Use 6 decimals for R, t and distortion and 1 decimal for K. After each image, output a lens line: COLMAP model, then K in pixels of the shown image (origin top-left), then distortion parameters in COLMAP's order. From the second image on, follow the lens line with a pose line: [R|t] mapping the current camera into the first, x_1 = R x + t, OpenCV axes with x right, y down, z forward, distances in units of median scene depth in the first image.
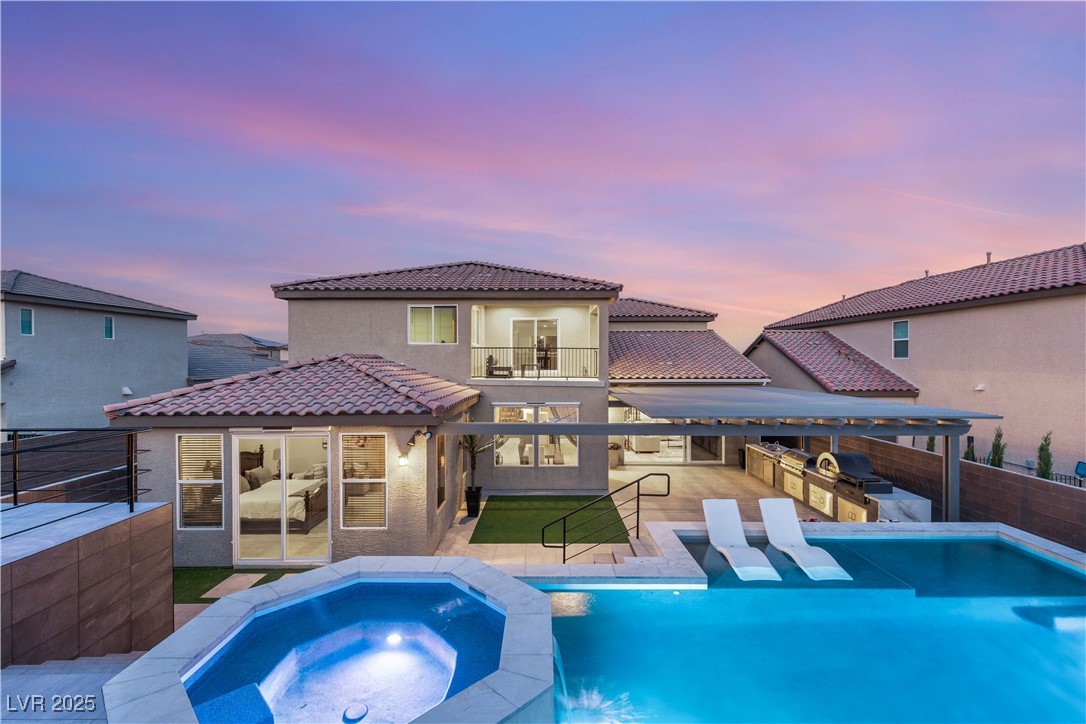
lens RADIAL K [[494.5, 0, 543.7], [0, 494.5, 359.9], [0, 0, 1]] dist [0.006881, -0.000715]
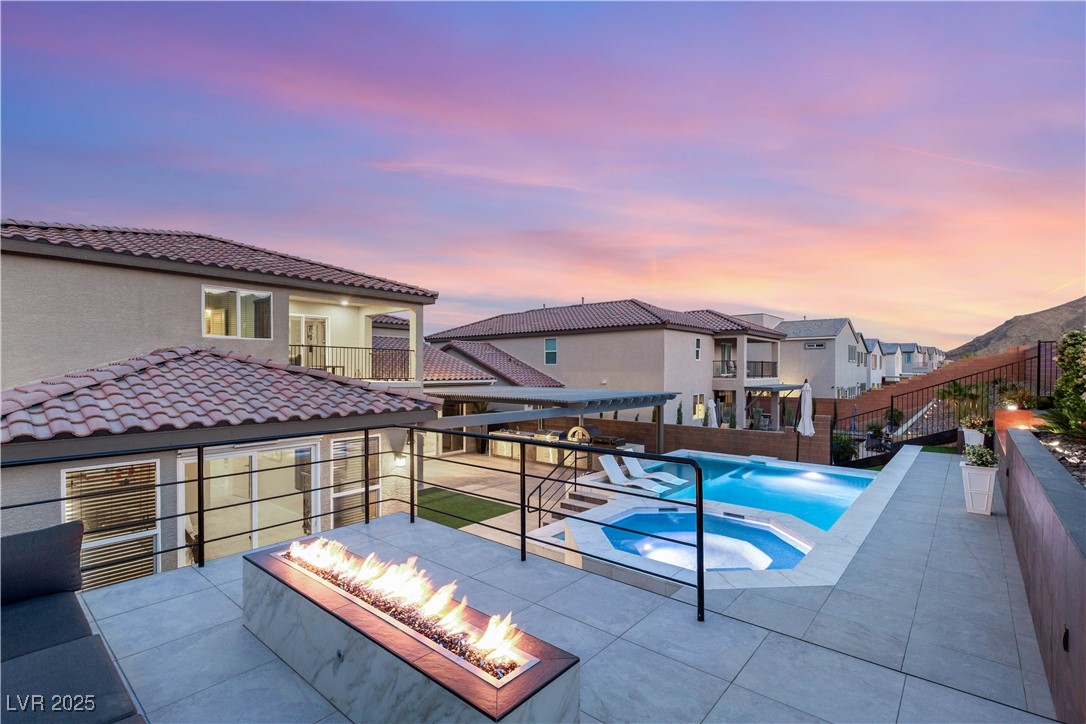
lens RADIAL K [[494.5, 0, 548.1], [0, 494.5, 371.9], [0, 0, 1]] dist [0.006881, -0.000715]
pose [[0.647709, -0.002706, 0.761883, -0.498925], [0.000052, 0.999994, 0.003508, 0.017928], [-0.761888, -0.002232, 0.647705, 0.106500]]
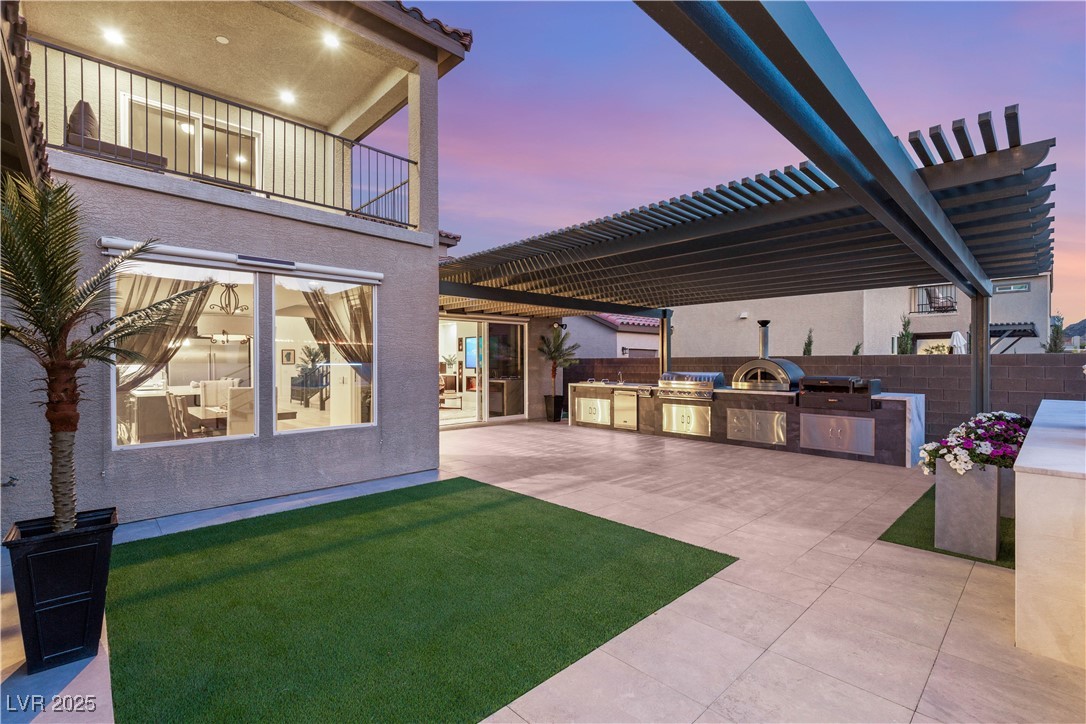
lens RADIAL K [[494.5, 0, 545.4], [0, 494.5, 361.6], [0, 0, 1]] dist [0.006881, -0.000715]
pose [[0.732061, -0.004035, 0.681227, -0.113341], [0.005194, 0.999986, 0.000342, 0.158759], [-0.681219, 0.003287, 0.732072, 0.580604]]
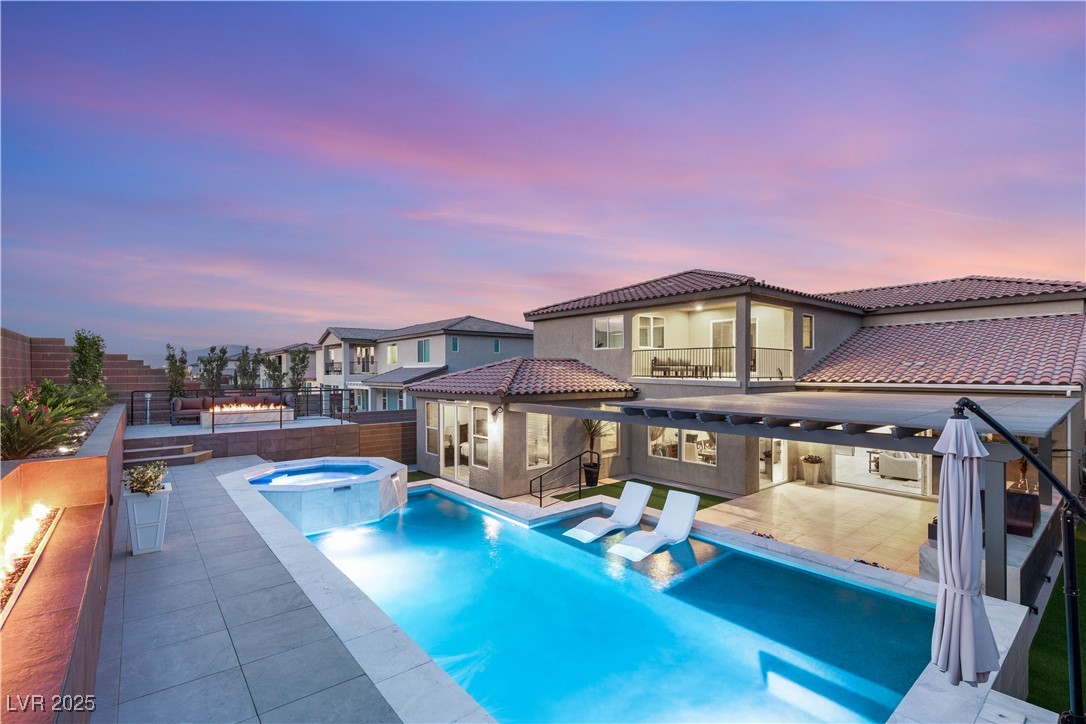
lens RADIAL K [[494.5, 0, 542.5], [0, 494.5, 363.6], [0, 0, 1]] dist [0.006881, -0.000715]
pose [[0.641187, -0.011975, -0.767291, 0.611718], [0.001178, 0.999892, -0.014621, 0.022865], [0.767384, 0.008471, 0.641132, 0.092532]]
